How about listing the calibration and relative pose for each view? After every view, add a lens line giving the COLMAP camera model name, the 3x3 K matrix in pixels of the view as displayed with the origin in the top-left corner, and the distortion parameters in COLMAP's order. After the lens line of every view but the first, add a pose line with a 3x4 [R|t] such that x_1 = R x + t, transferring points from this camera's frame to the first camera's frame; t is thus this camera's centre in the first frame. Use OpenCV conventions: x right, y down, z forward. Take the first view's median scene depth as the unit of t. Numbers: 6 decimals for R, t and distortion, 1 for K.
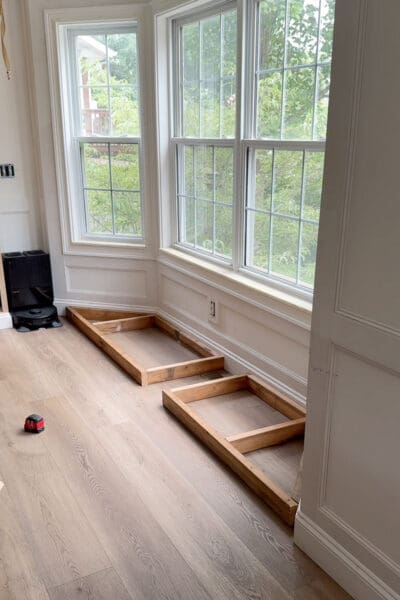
lens RADIAL K [[595.4, 0, 218.7], [0, 595.4, 342.6], [0, 0, 1]] dist [-0.017283, 0.000000]
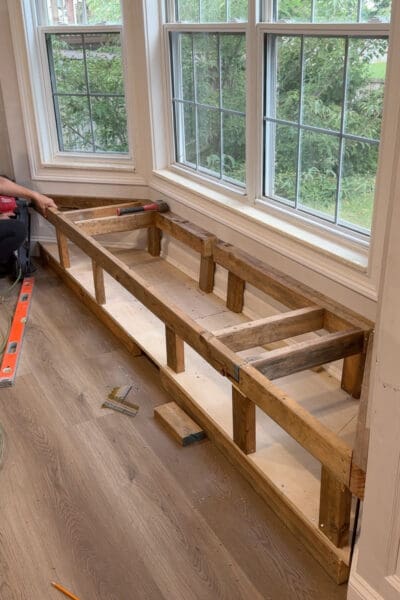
lens RADIAL K [[661.7, 0, 203.6], [0, 661.7, 300.7], [0, 0, 1]] dist [0.021988, 0.000000]
pose [[0.998987, -0.022537, -0.038941, -0.002358], [0.025329, 0.997027, 0.072765, -0.055113], [0.037186, -0.073677, 0.996589, 0.136915]]
